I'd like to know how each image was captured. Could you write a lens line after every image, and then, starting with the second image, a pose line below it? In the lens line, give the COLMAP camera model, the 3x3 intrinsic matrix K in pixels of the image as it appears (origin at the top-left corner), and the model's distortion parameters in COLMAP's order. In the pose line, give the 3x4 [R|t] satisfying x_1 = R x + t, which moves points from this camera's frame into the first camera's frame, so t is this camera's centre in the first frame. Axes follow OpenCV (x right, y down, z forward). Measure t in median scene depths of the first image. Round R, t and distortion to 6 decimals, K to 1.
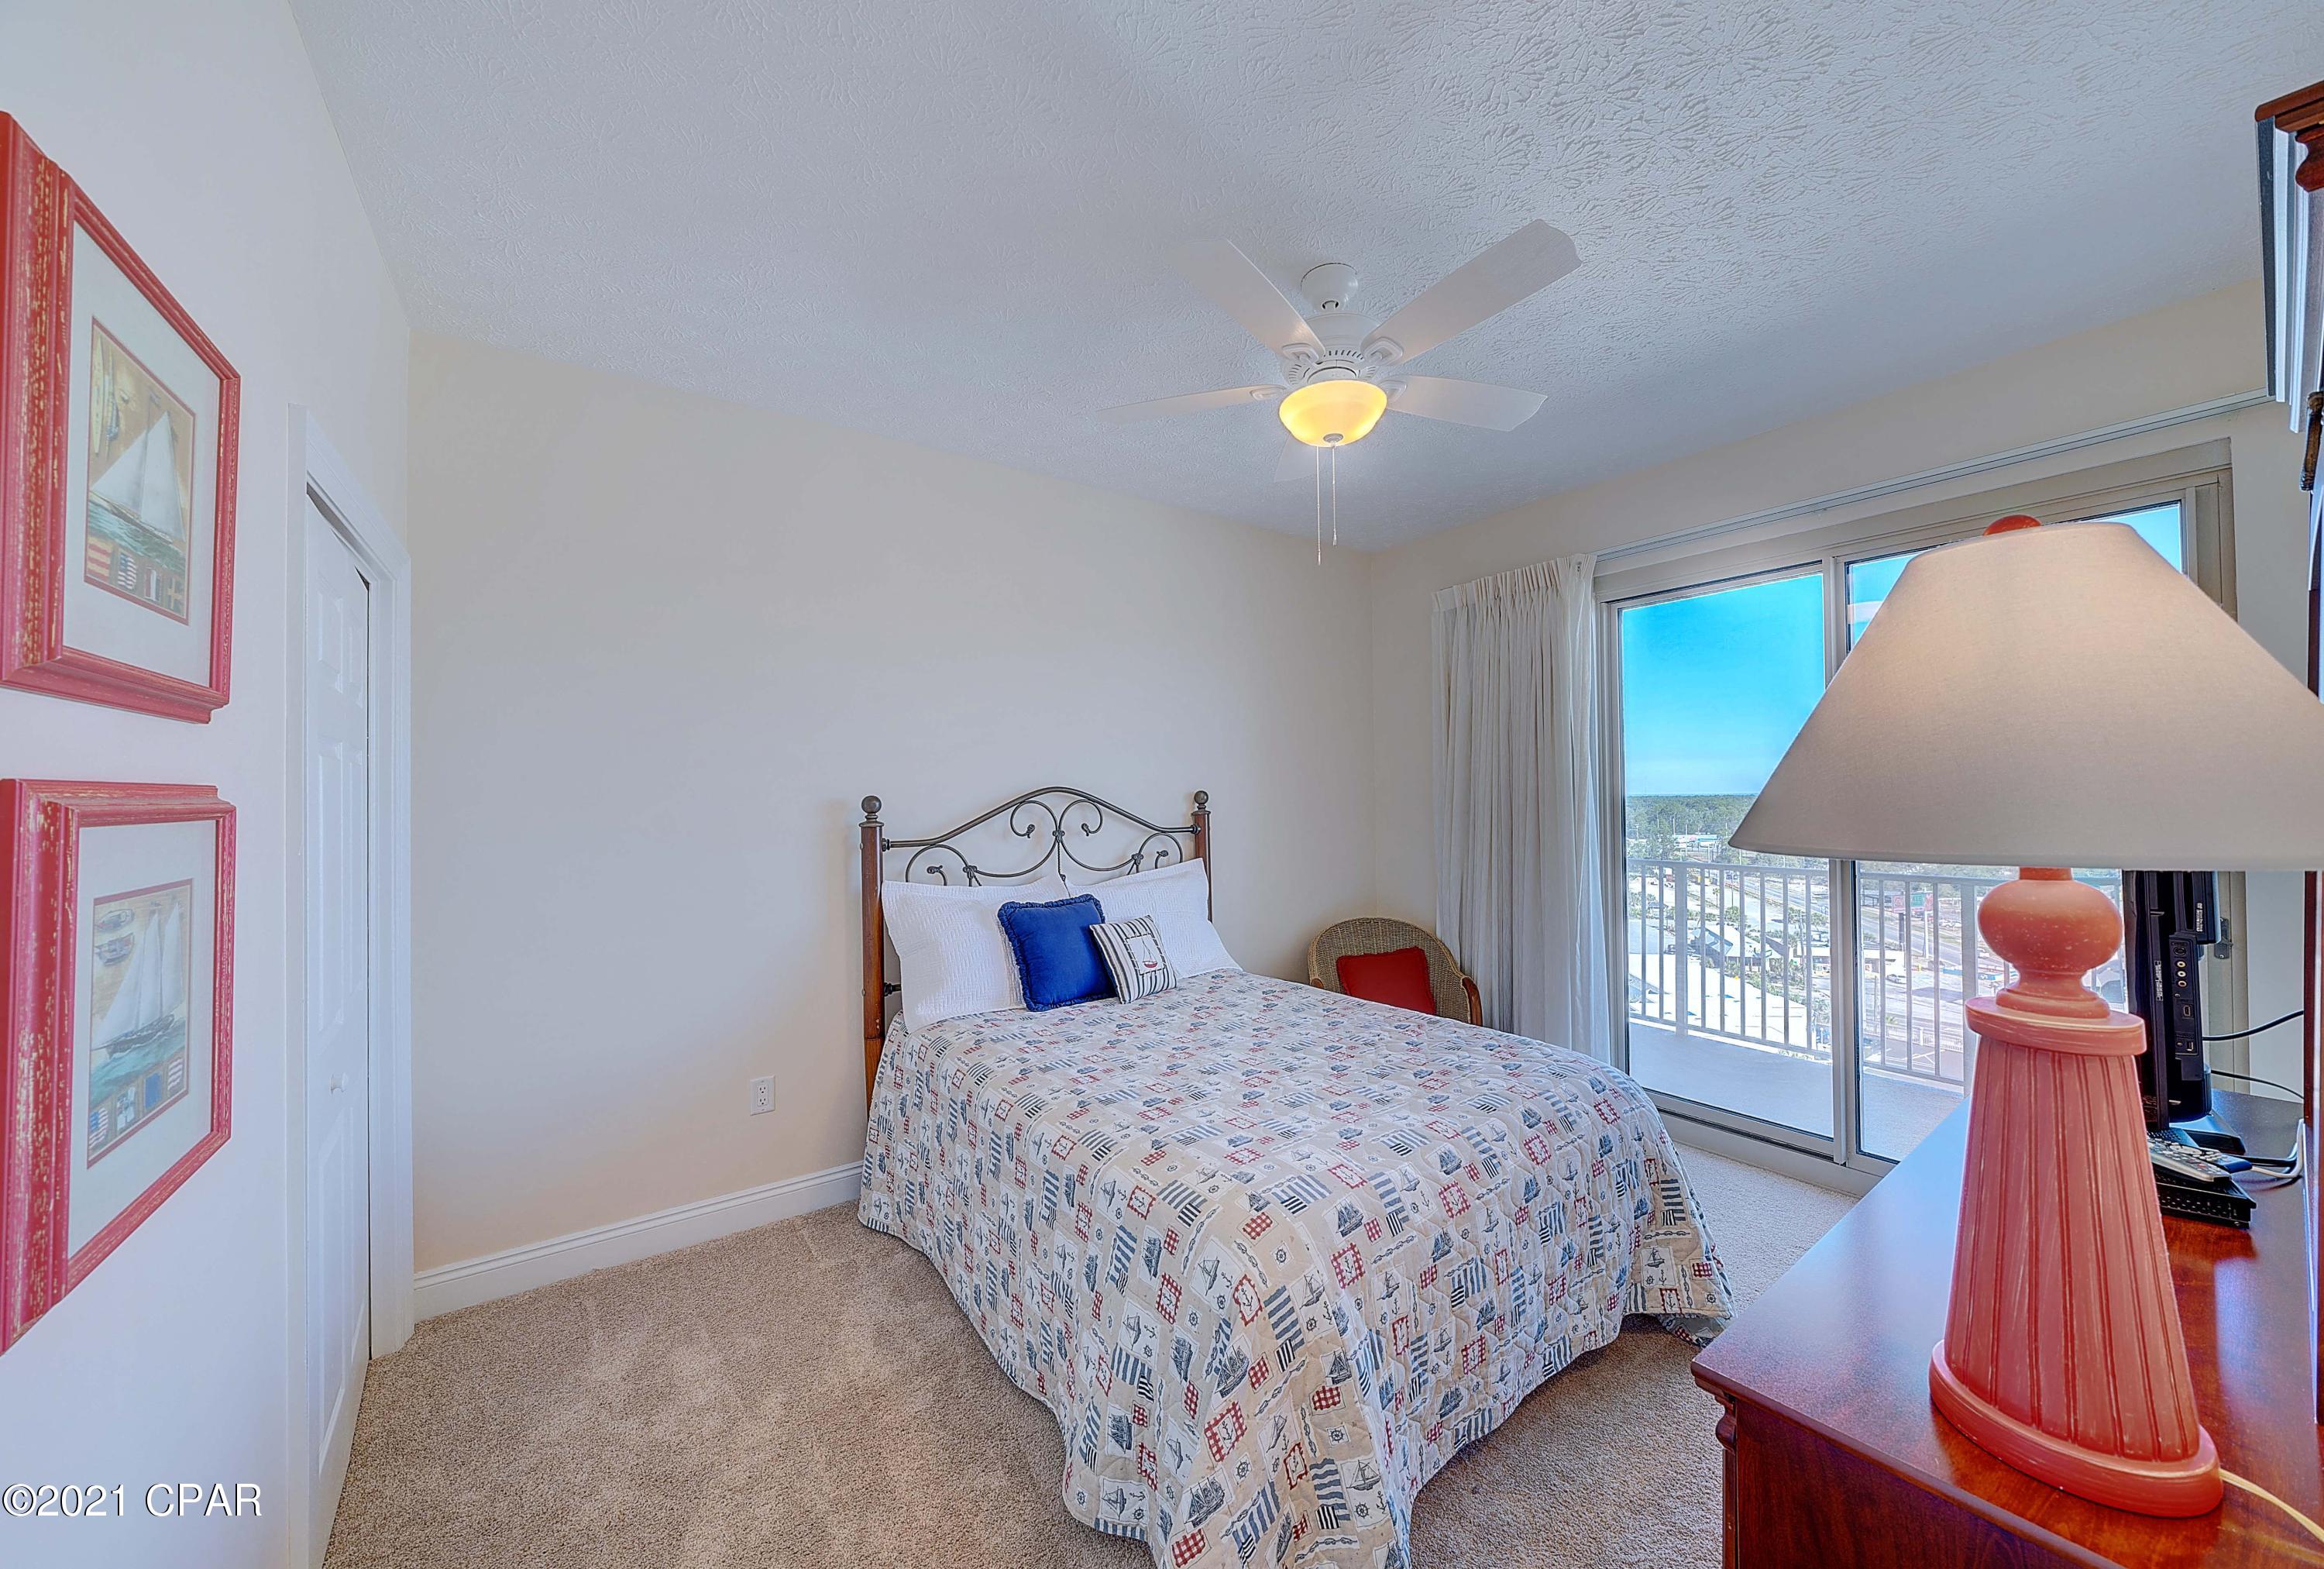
lens RADIAL K [[815.4, 0, 1191.3], [0, 815.4, 782.4], [0, 0, 1]] dist [-0.005945, -0.000023]
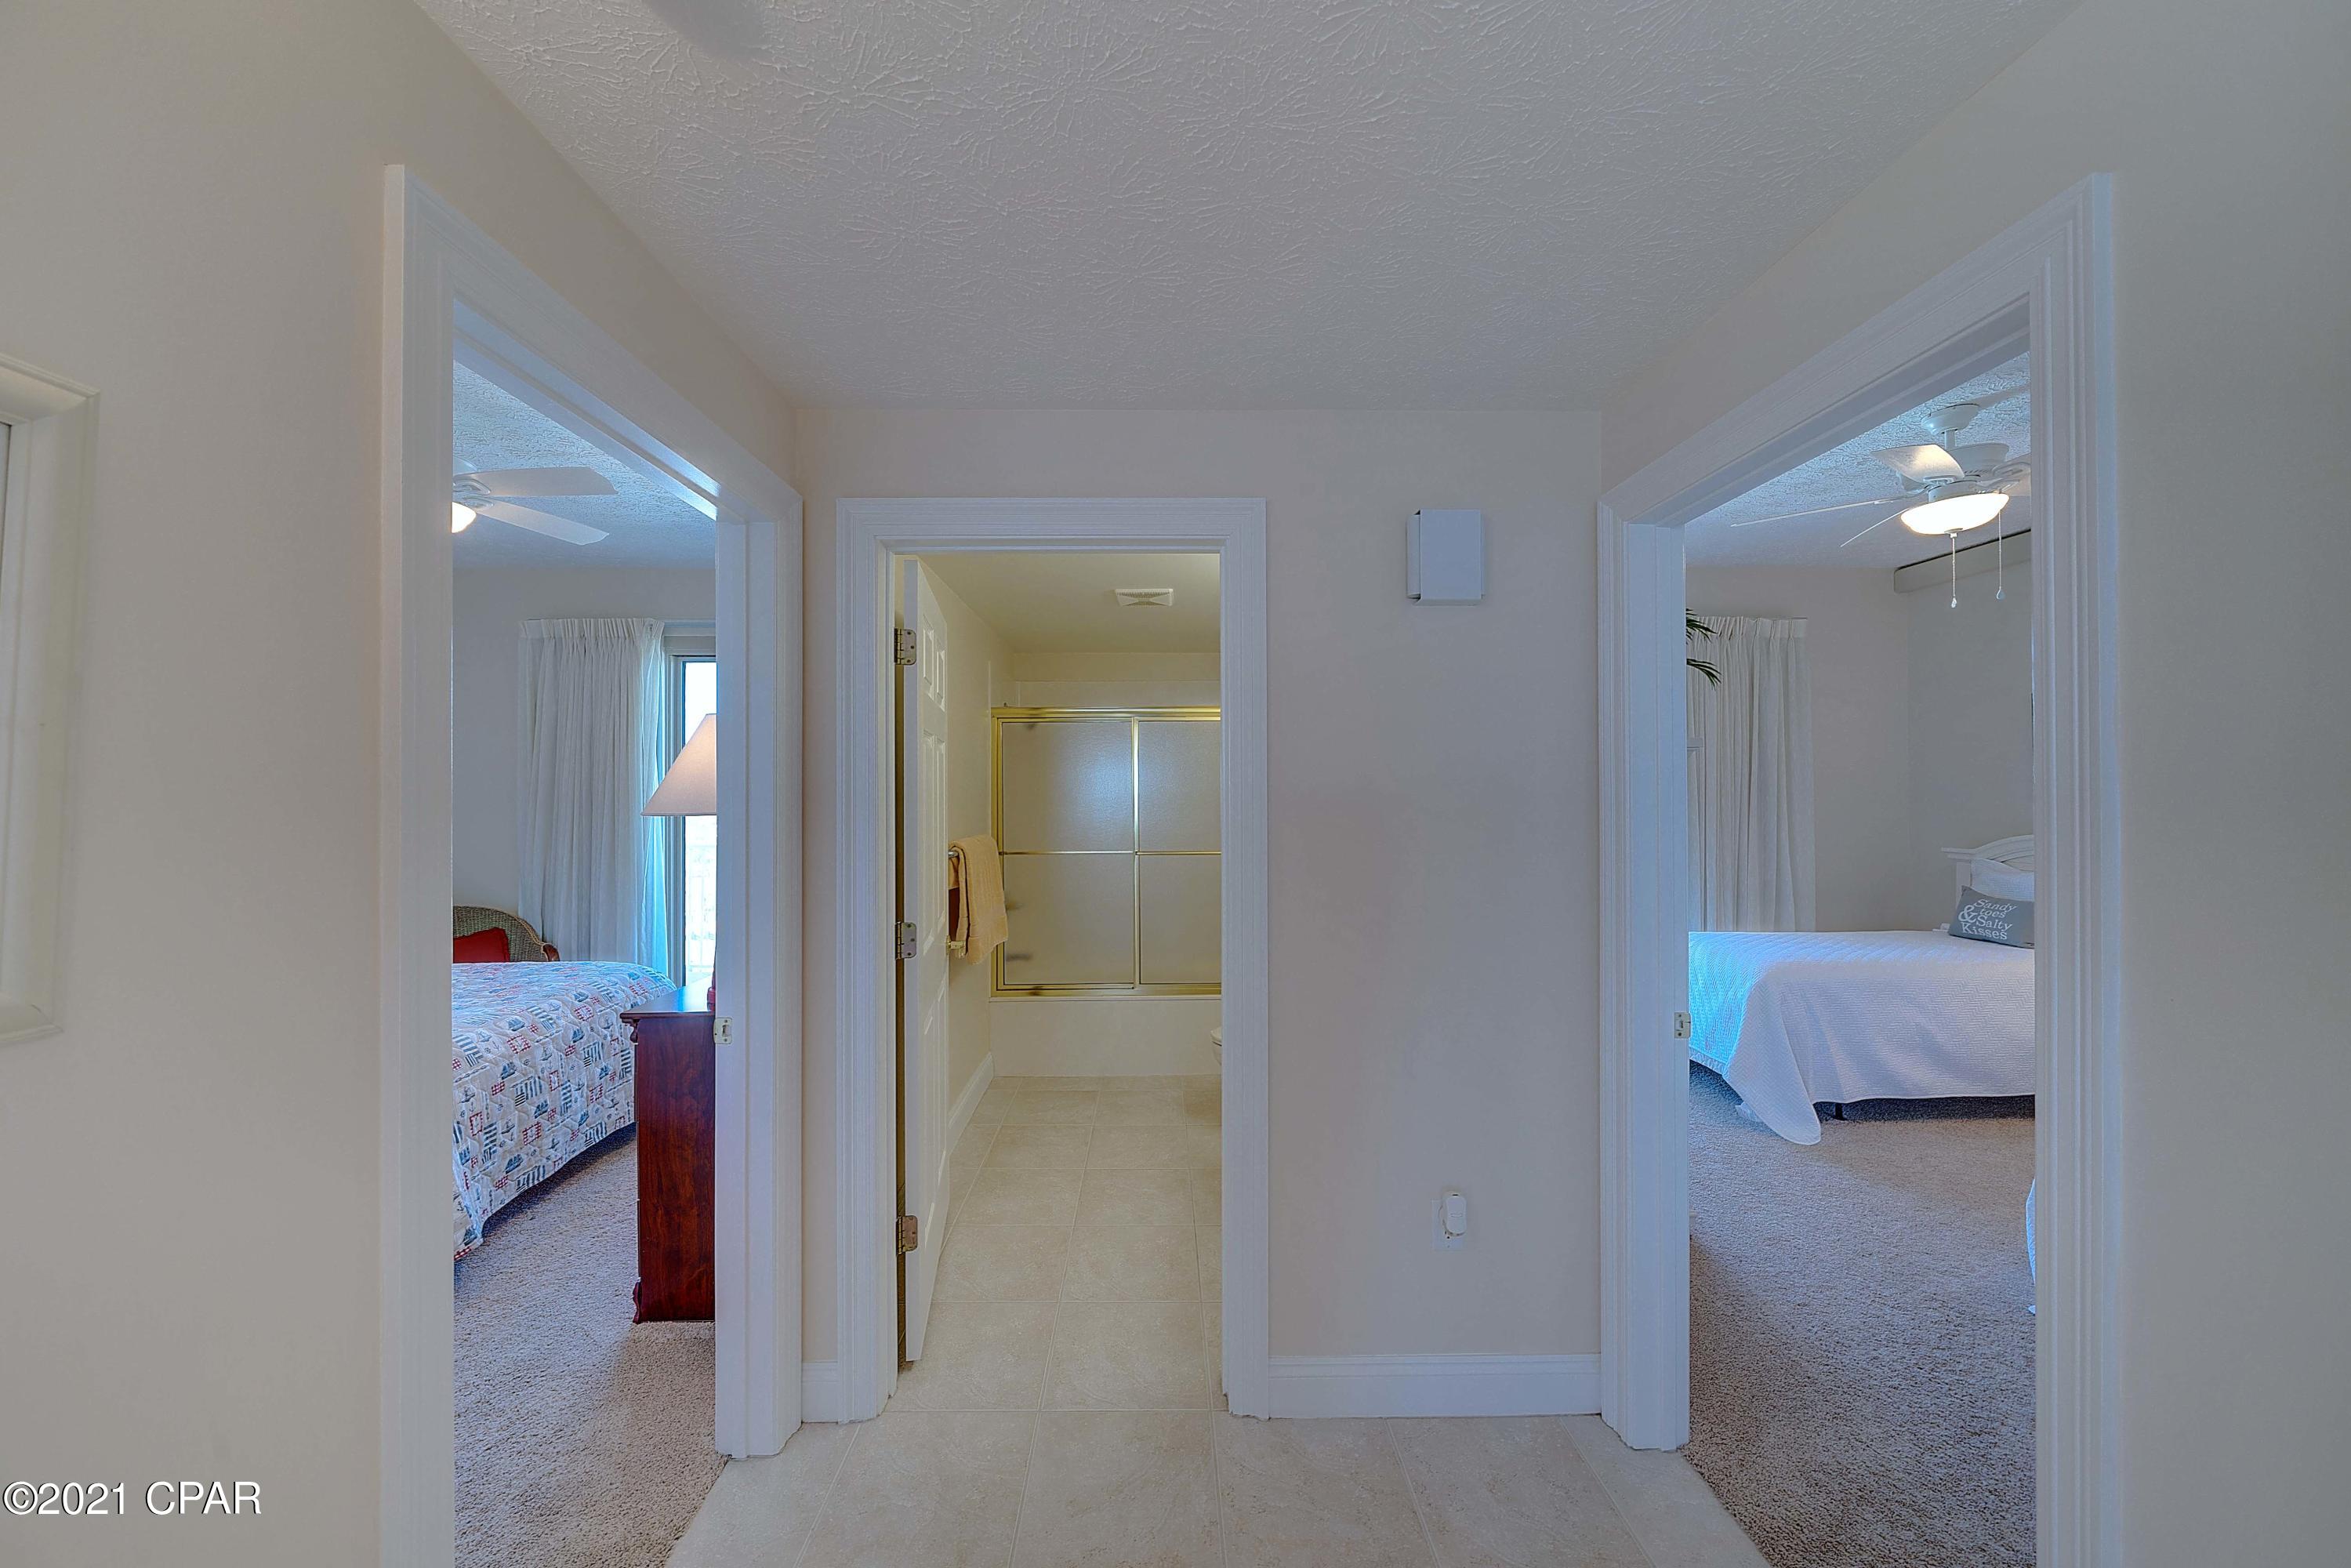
lens RADIAL K [[806.7, 0, 1163.2], [0, 806.7, 800.1], [0, 0, 1]] dist [-0.003978, -0.000222]
pose [[0.578456, 0.008558, 0.815669, -0.230151], [-0.021530, 0.999757, 0.004779, -0.005692], [-0.815430, -0.020326, 0.578499, -0.905512]]
